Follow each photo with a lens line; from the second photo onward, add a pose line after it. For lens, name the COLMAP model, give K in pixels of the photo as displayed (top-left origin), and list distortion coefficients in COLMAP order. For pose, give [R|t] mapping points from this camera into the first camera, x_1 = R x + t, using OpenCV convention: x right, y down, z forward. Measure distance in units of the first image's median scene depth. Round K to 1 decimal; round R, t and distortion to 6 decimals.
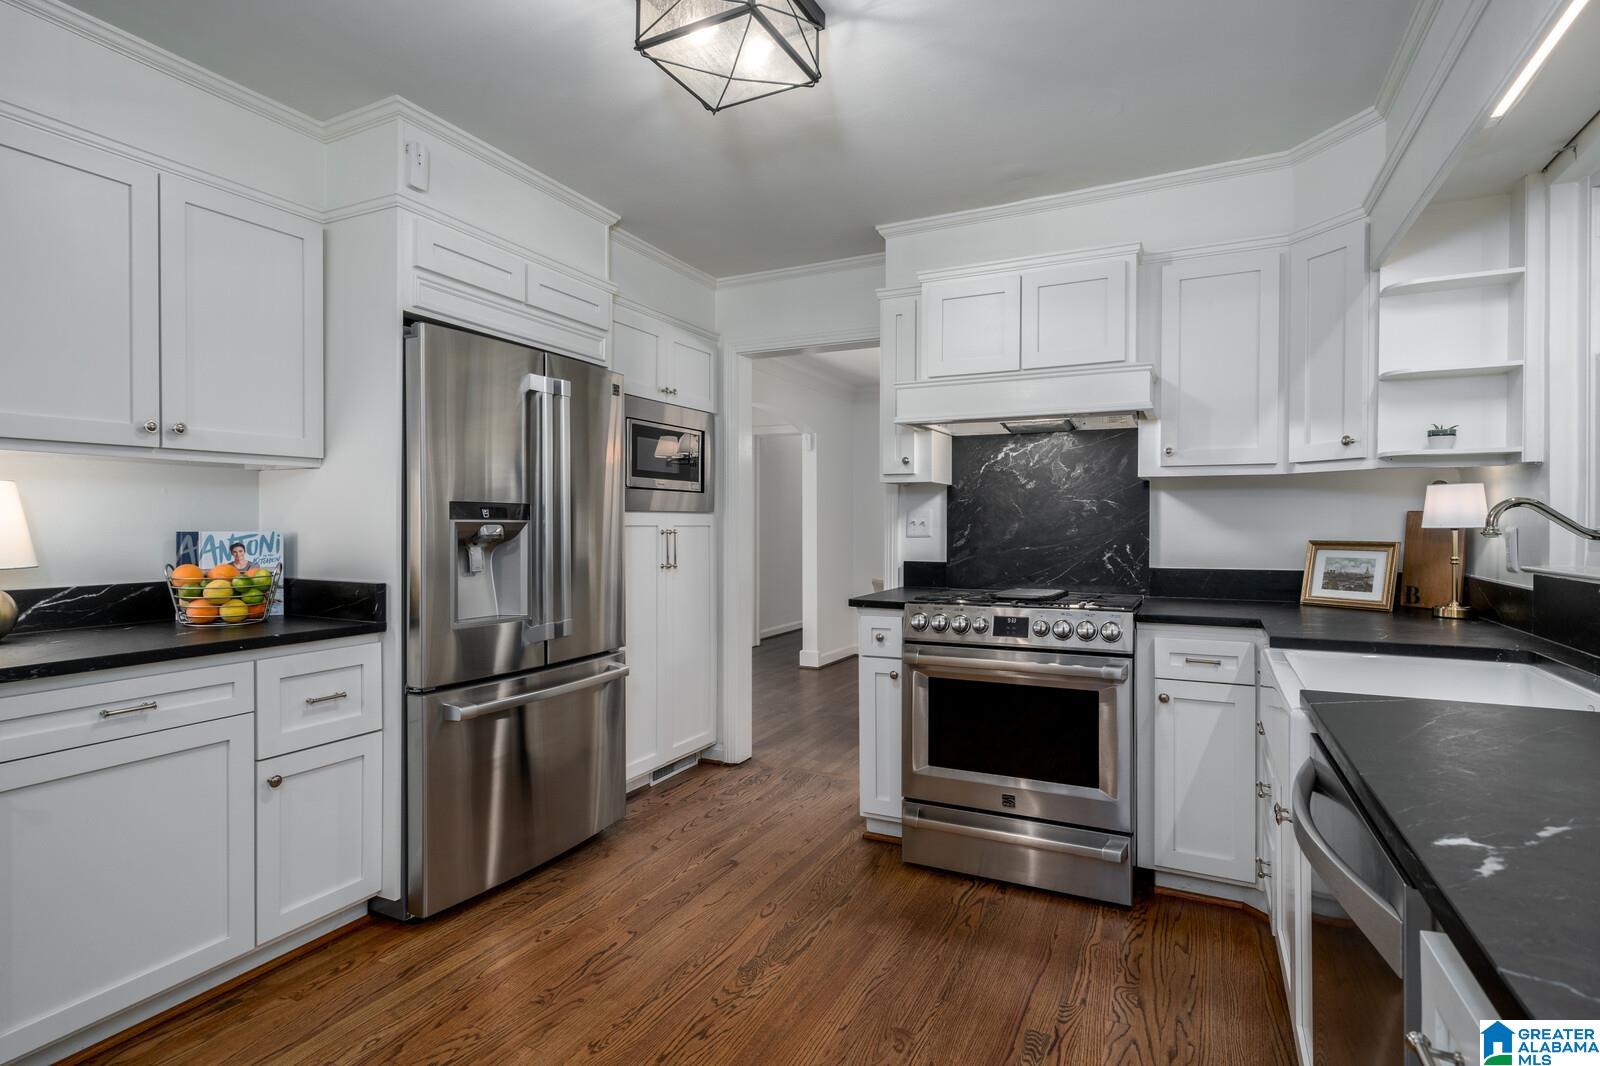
lens RADIAL K [[802.3, 0, 800.0], [0, 802.3, 525.9], [0, 0, 1]] dist [-0.001416, 0.000088]
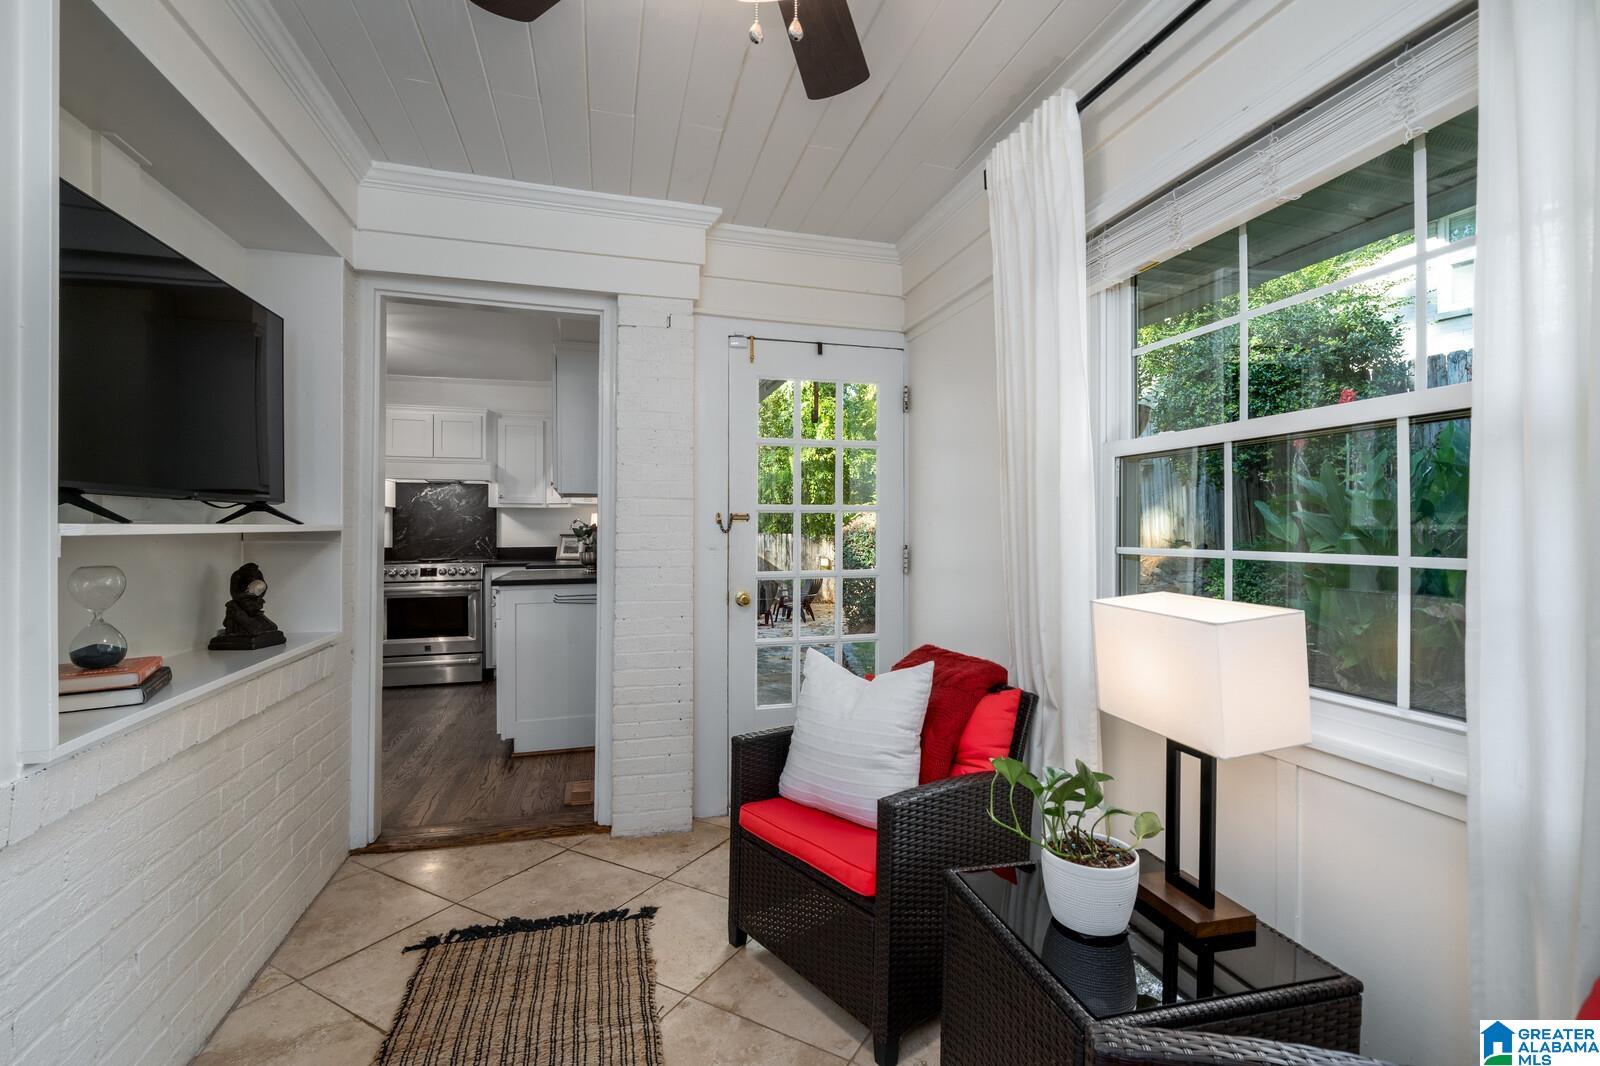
lens RADIAL K [[720.0, 0, 807.9], [0, 720.0, 526.6], [0, 0, 1]] dist [0.000486, 0.000690]
pose [[0.738356, 0.003436, 0.674402, -0.310560], [0.003511, 0.999954, -0.008940, 0.017789], [-0.674401, 0.008969, 0.738310, -1.195829]]
